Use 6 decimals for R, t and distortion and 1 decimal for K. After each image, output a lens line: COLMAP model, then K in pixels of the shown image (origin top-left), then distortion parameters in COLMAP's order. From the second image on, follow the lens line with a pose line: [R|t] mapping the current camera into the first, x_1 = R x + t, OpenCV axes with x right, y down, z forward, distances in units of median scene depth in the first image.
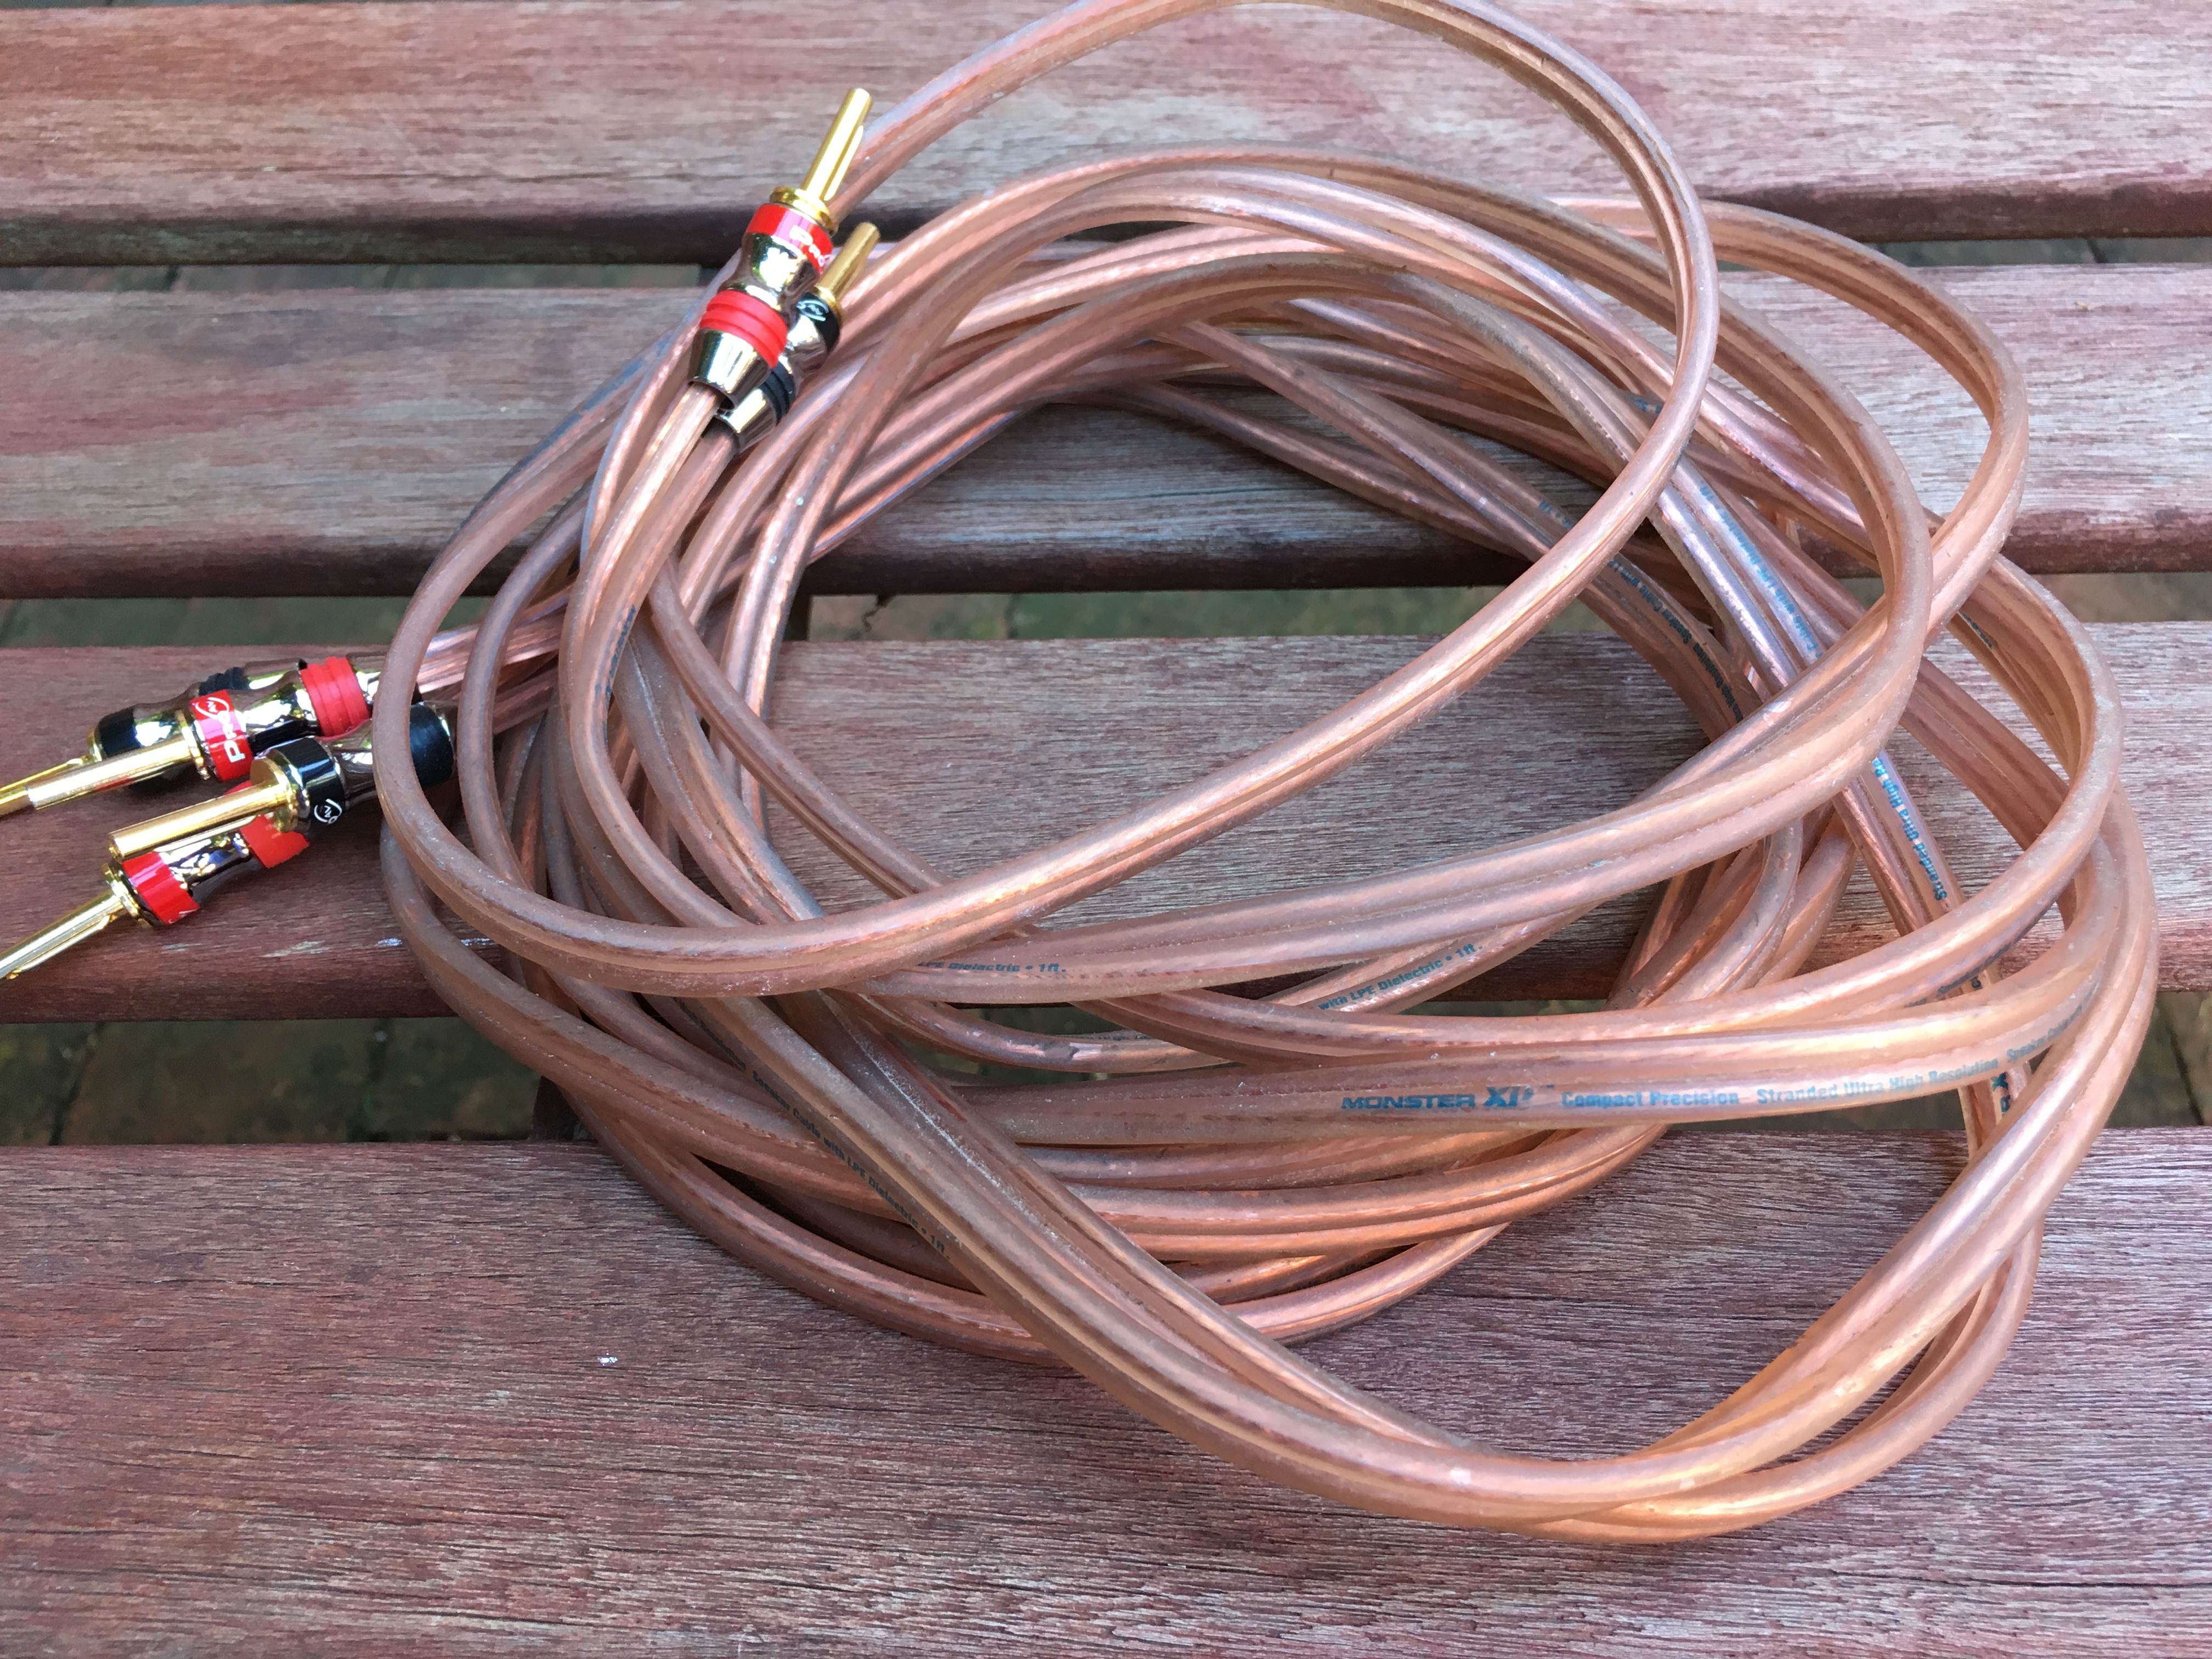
lens RADIAL K [[1917.8, 0, 1106.0], [0, 1917.8, 829.5], [0, 0, 1]] dist [0.074793, -0.104728]
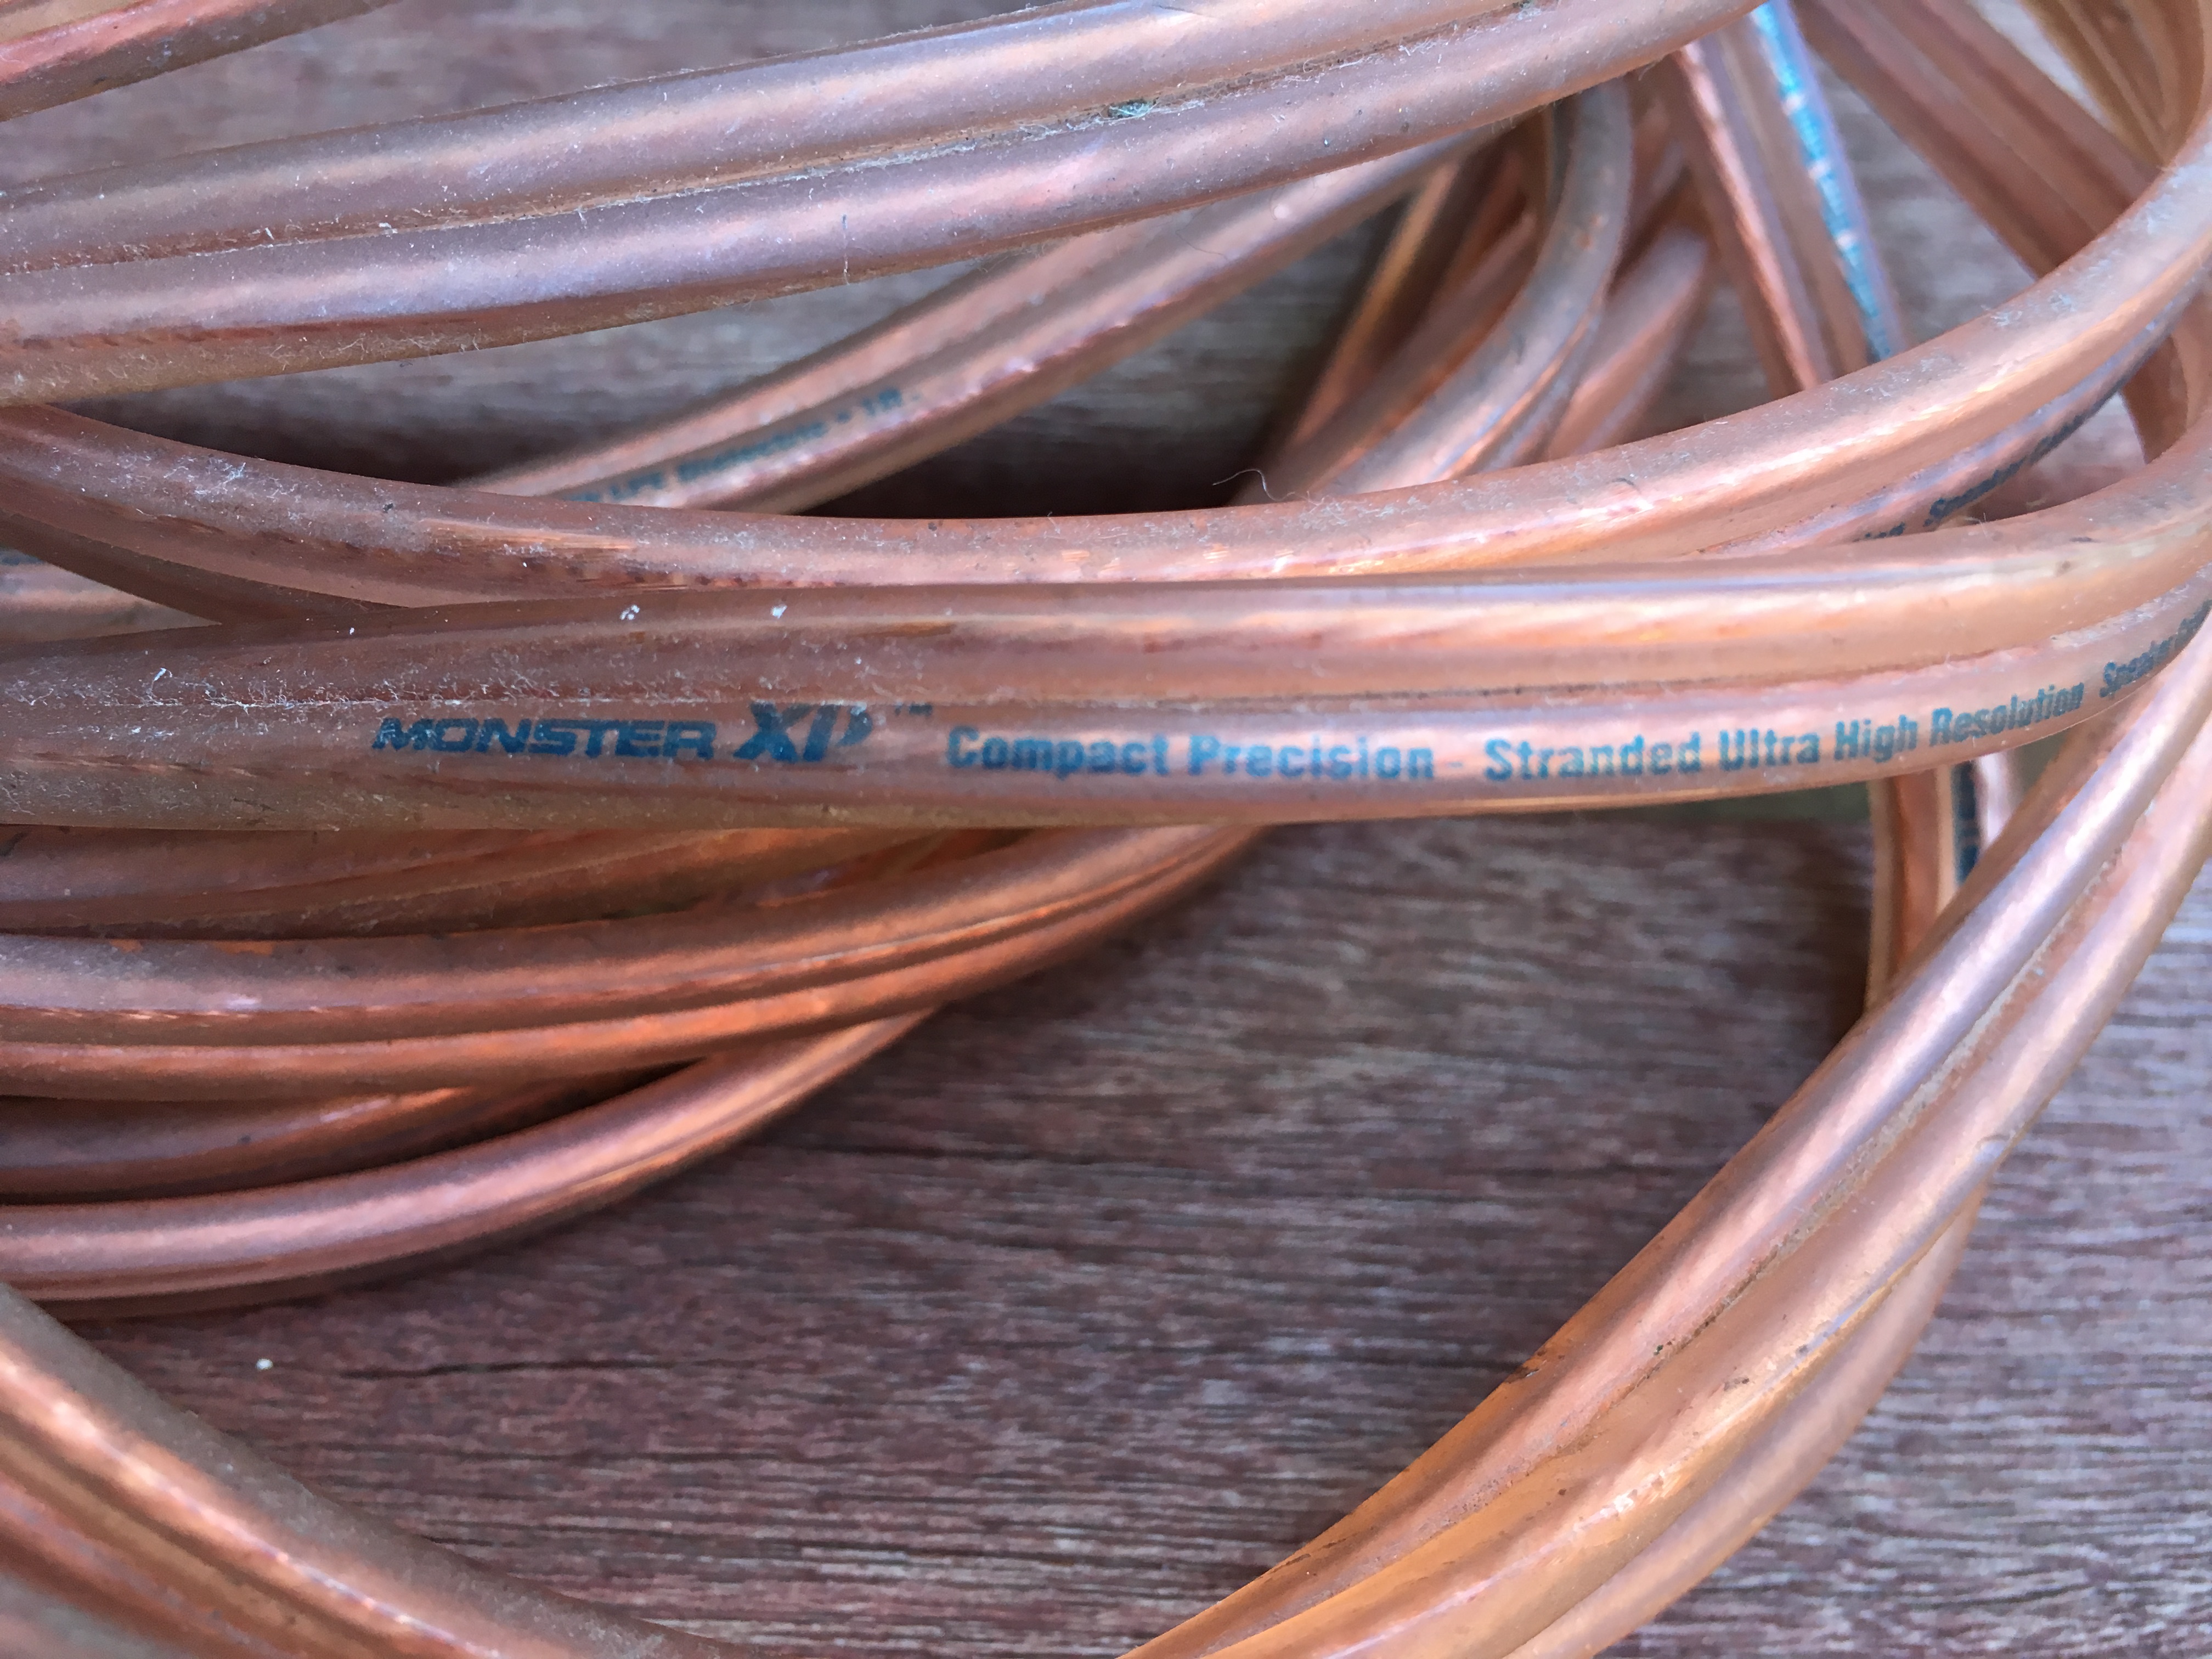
lens RADIAL K [[1917.8, 0, 1106.0], [0, 1917.8, 829.5], [0, 0, 1]] dist [0.074793, -0.104728]
pose [[0.990482, 0.030470, 0.134224, 0.190801], [-0.055900, 0.980192, 0.189996, 0.076592], [-0.125776, -0.195691, 0.972566, 0.575161]]
